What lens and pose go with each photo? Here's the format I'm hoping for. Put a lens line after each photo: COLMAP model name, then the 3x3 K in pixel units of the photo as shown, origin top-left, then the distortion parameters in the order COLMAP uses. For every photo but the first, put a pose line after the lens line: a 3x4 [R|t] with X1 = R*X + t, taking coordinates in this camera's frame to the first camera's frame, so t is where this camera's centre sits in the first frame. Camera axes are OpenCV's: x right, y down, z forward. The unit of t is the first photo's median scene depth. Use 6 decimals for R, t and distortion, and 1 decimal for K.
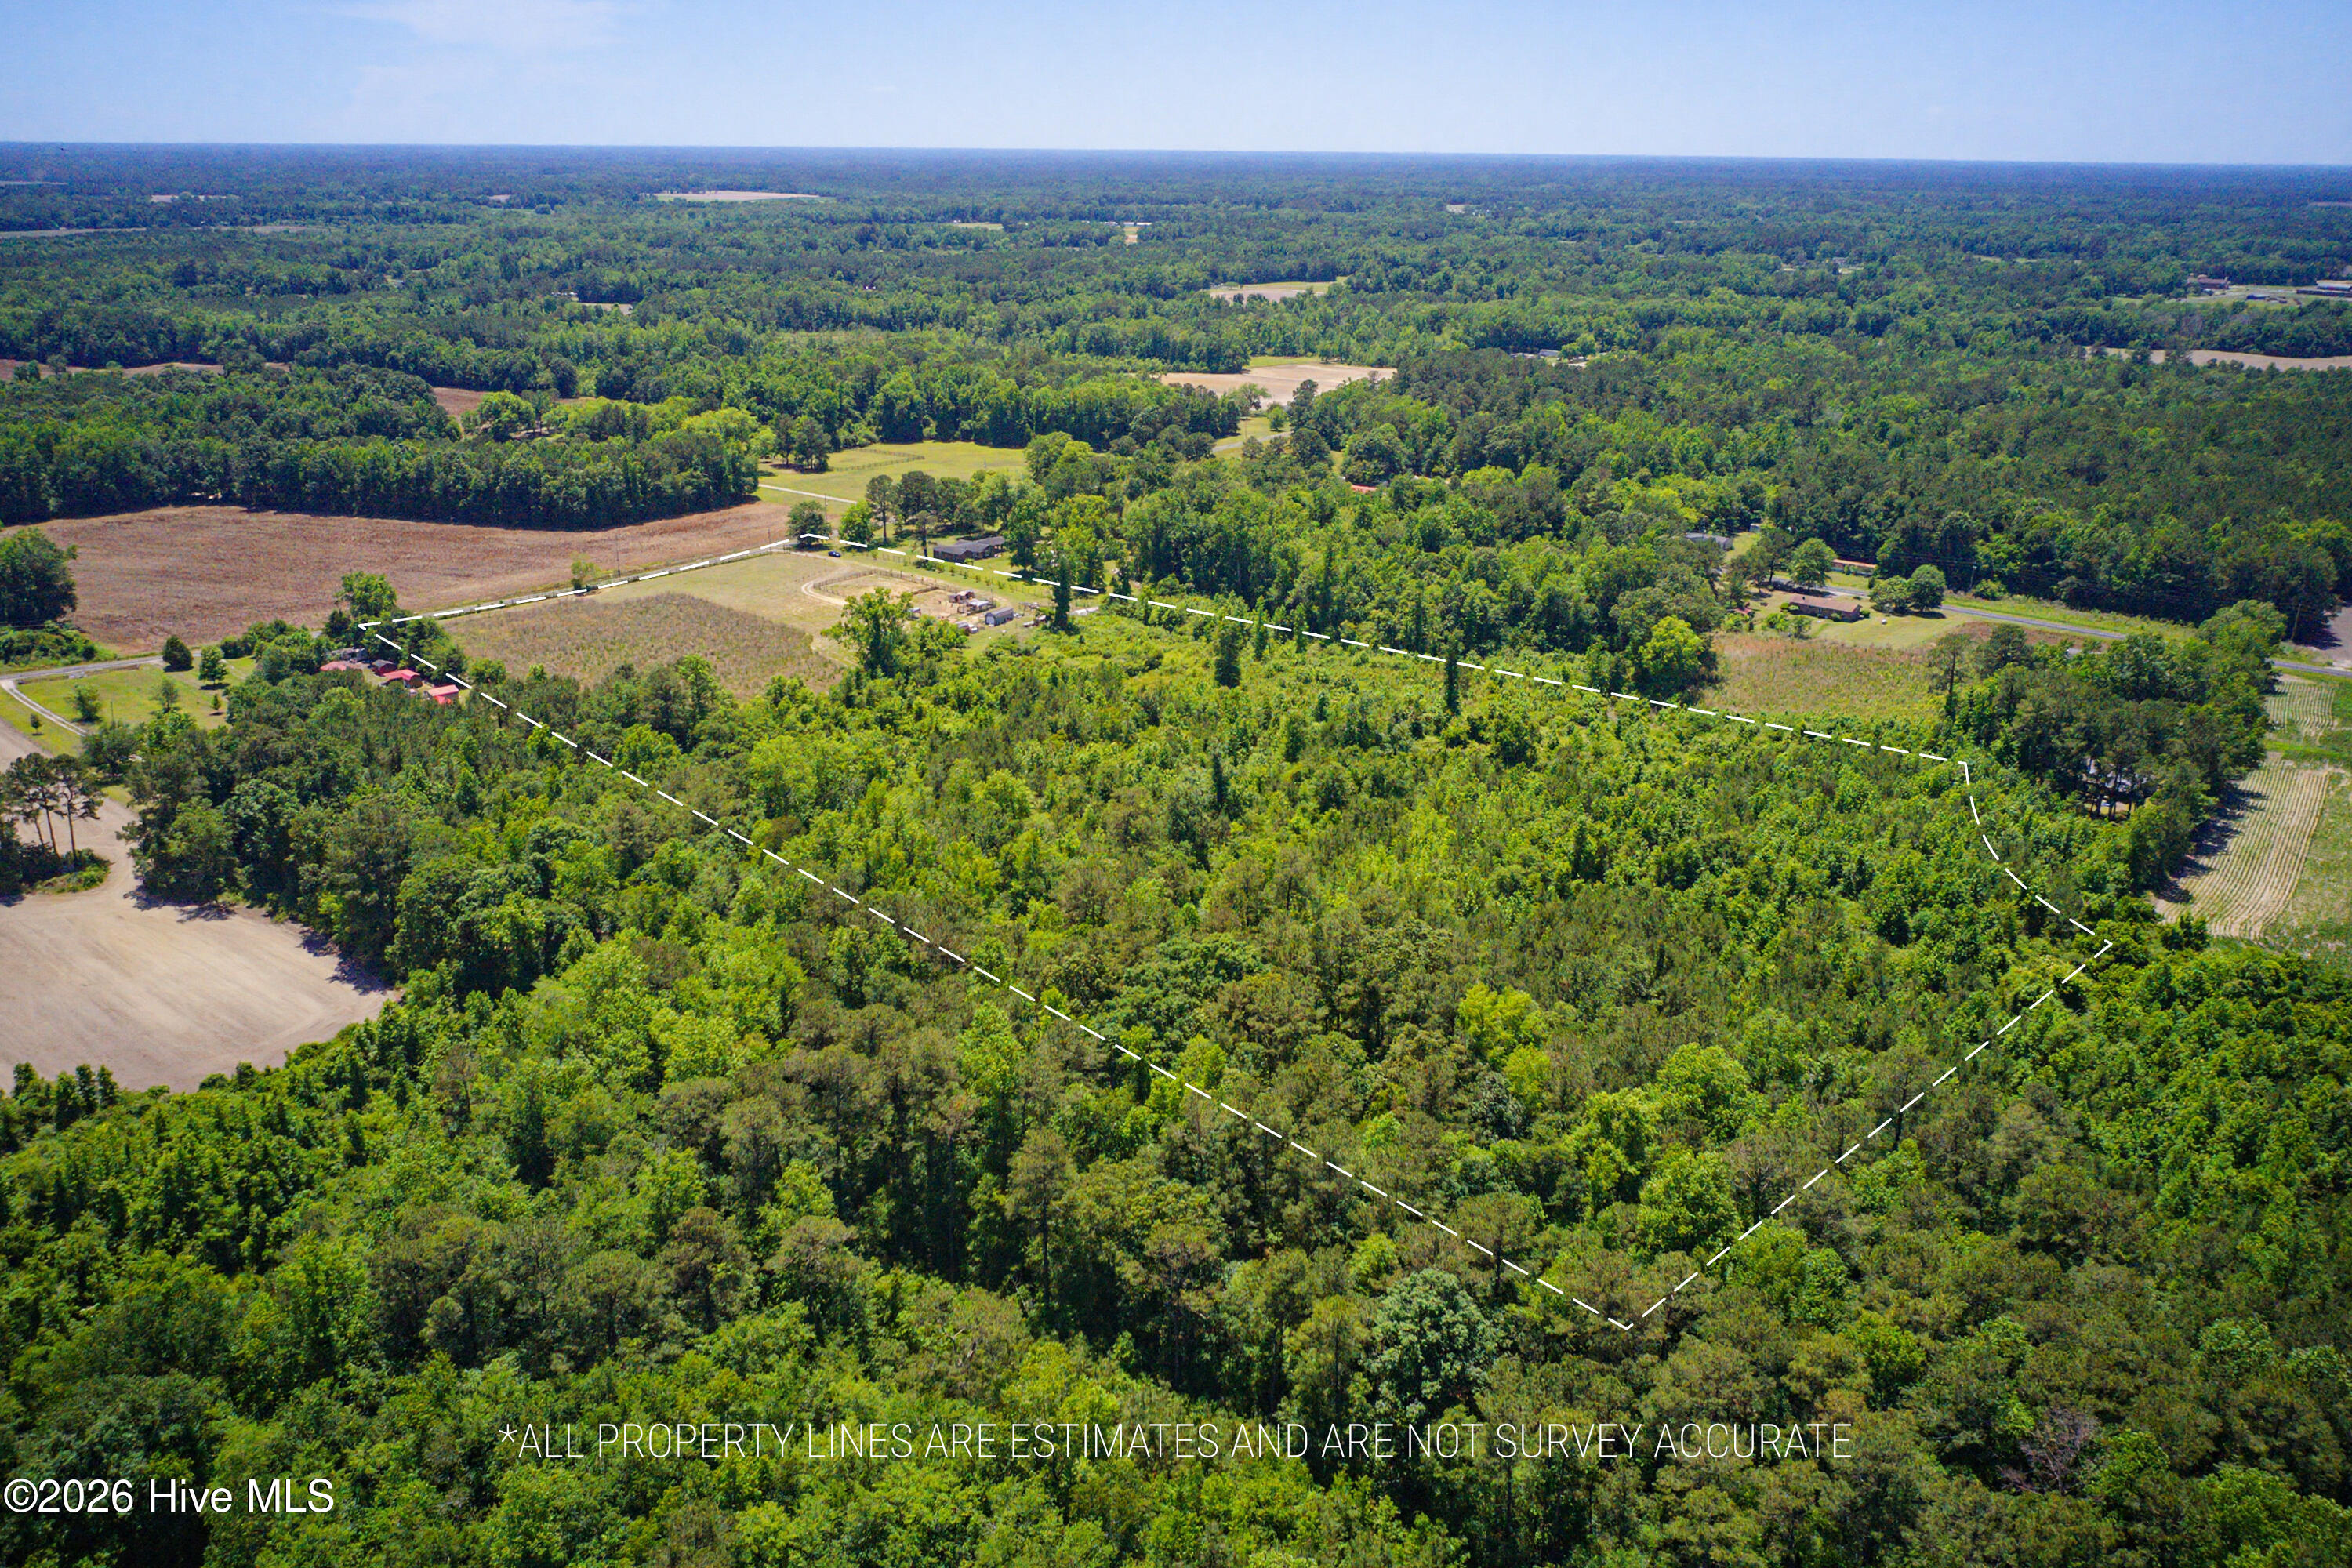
lens RADIAL K [[1816.4, 0, 1175.0], [0, 1816.4, 786.4], [0, 0, 1]] dist [-0.023029, 0.002414]
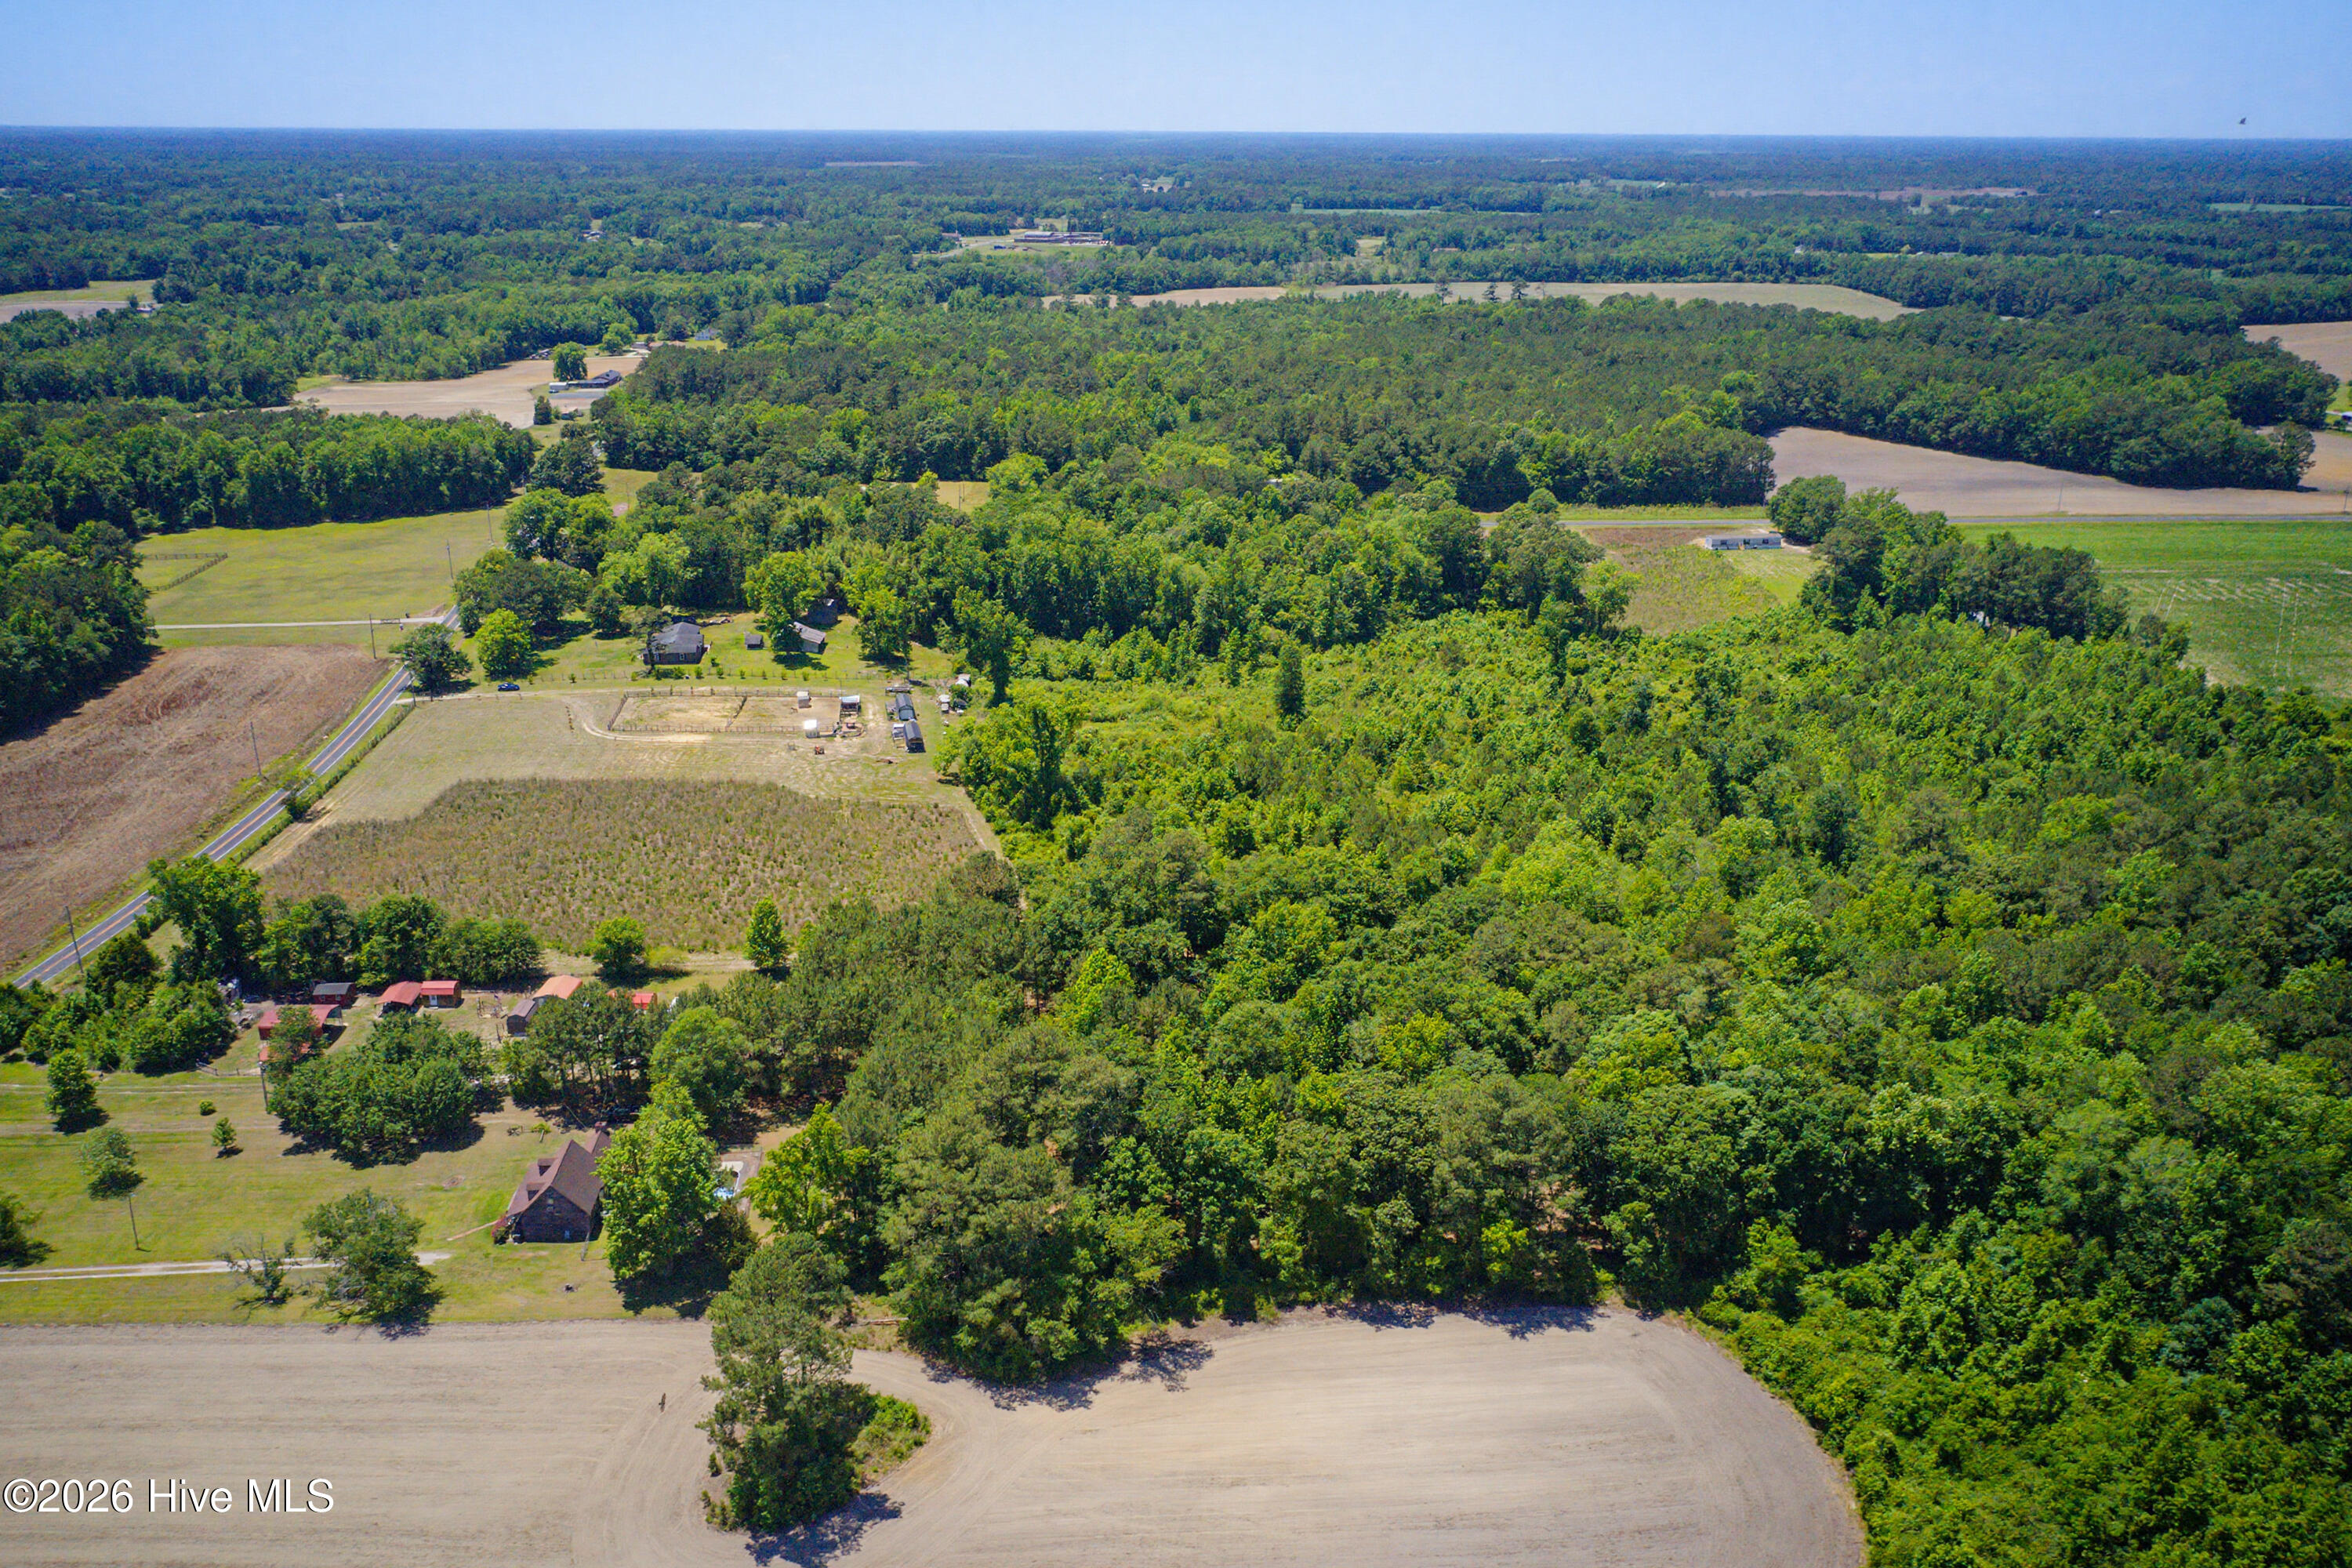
lens RADIAL K [[1816.4, 0, 1163.5], [0, 1816.4, 783.4], [0, 0, 1]] dist [-0.023029, 0.002414]
pose [[0.689521, -0.233022, 0.685756, -0.922646], [0.226756, 0.968684, 0.101161, -0.187256], [-0.687853, 0.085747, 0.720767, 0.535154]]
